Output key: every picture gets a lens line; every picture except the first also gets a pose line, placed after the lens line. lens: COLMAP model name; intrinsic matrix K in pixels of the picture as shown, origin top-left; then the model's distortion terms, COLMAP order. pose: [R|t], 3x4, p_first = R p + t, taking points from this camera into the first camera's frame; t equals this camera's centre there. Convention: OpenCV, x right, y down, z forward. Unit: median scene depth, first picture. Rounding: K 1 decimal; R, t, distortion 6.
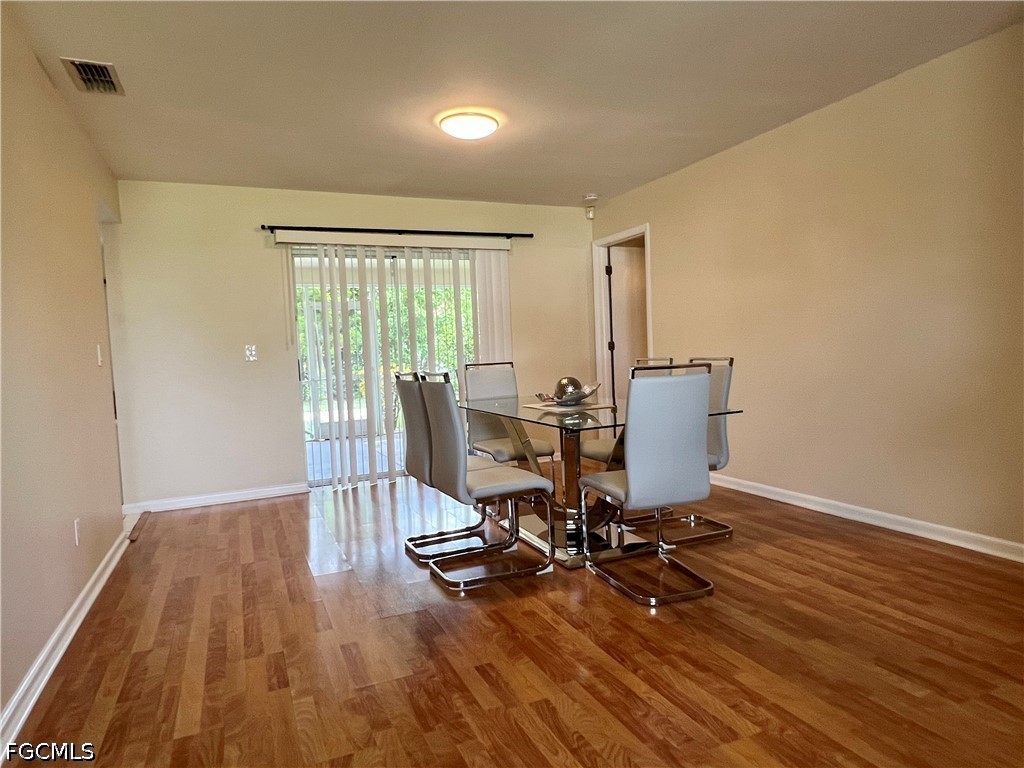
lens RADIAL K [[622.9, 0, 517.6], [0, 622.9, 390.6], [0, 0, 1]] dist [0.001050, -0.000825]
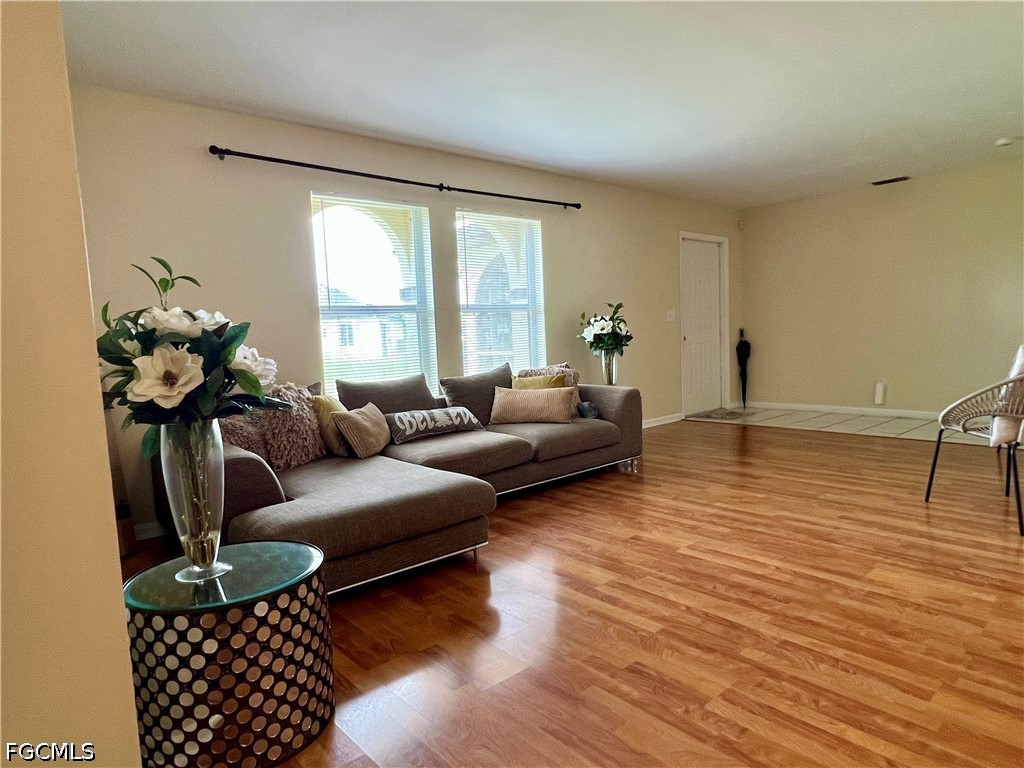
lens RADIAL K [[622.9, 0, 517.6], [0, 622.9, 390.6], [0, 0, 1]] dist [0.001050, -0.000825]
pose [[-0.948168, 0.112908, -0.297034, 0.551745], [0.065211, 0.983989, 0.165874, -0.091826], [0.311006, 0.137906, -0.940349, 1.067206]]
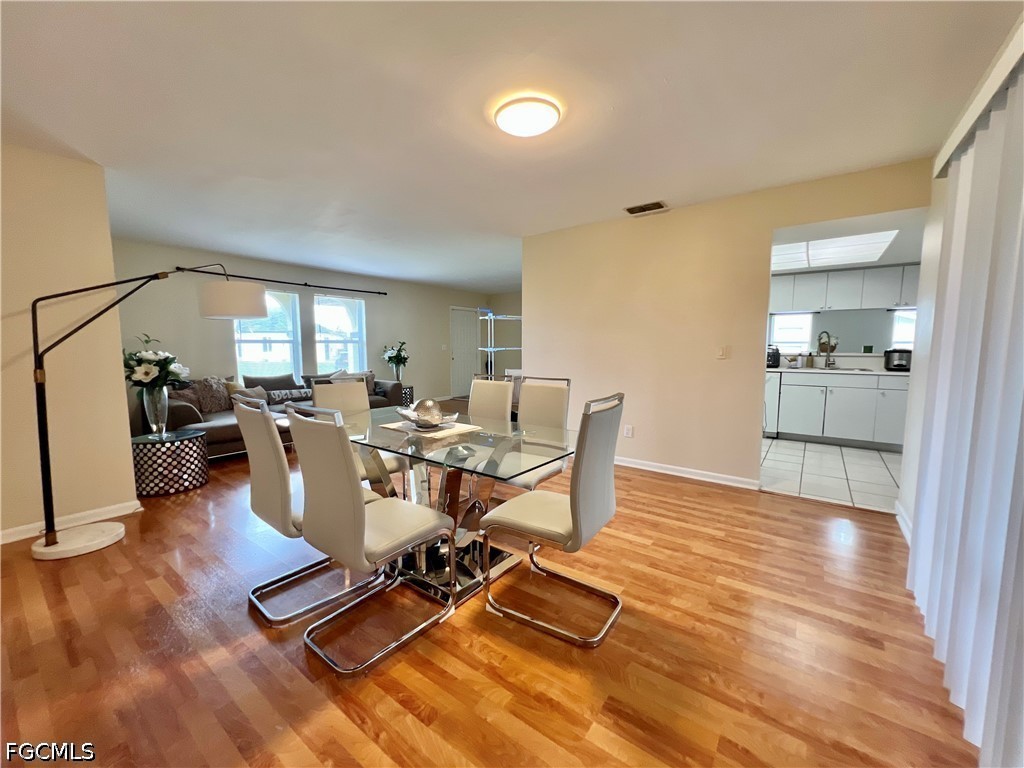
lens RADIAL K [[408.3, 0, 511.4], [0, 408.3, 386.6], [0, 0, 1]] dist [-0.008724, 0.006647]
pose [[-0.875401, 0.094122, -0.474145, 0.324117], [0.011114, 0.984521, 0.174916, -0.185510], [0.483269, 0.147852, -0.862897, 1.959142]]
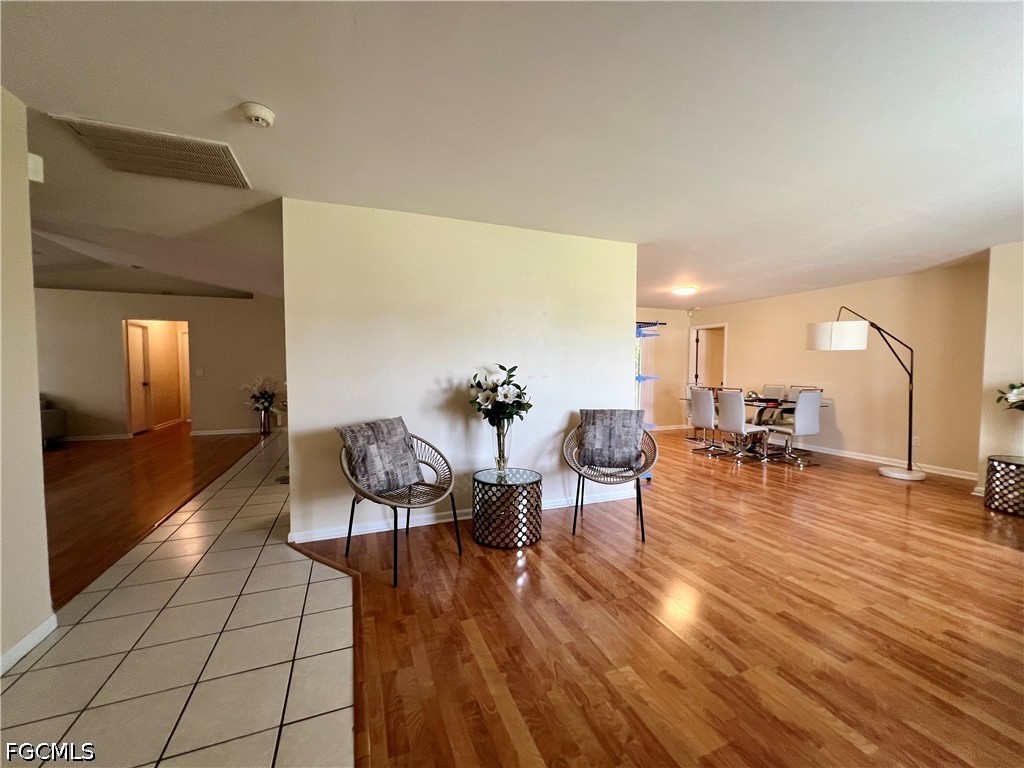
lens RADIAL K [[408.3, 0, 511.4], [0, 408.3, 386.6], [0, 0, 1]] dist [-0.008724, 0.006647]
pose [[0.997677, 0.051126, -0.045012, -0.864775], [-0.051698, 0.998595, -0.011634, 0.024309], [0.044354, 0.013934, 0.998919, -0.855567]]
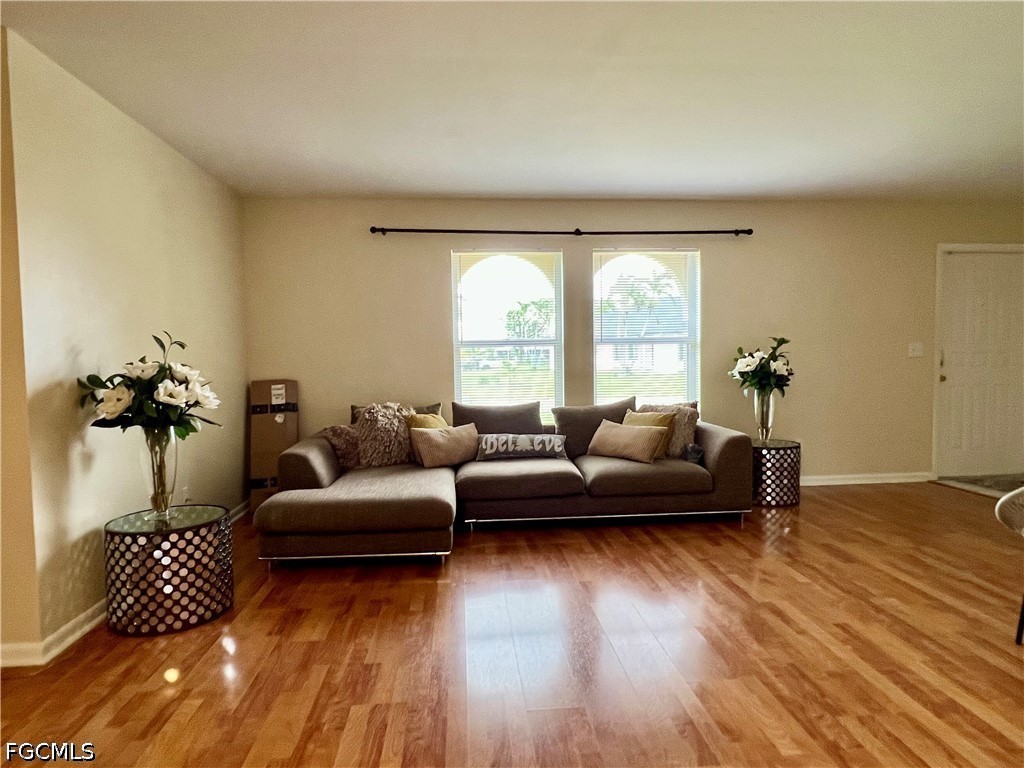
lens RADIAL K [[622.9, 0, 517.6], [0, 622.9, 390.6], [0, 0, 1]] dist [0.001050, -0.000825]
pose [[-0.943174, 0.039585, 0.329932, -0.206077], [0.076559, 0.992054, 0.099834, -0.100294], [-0.323359, 0.119421, -0.938711, 1.174651]]
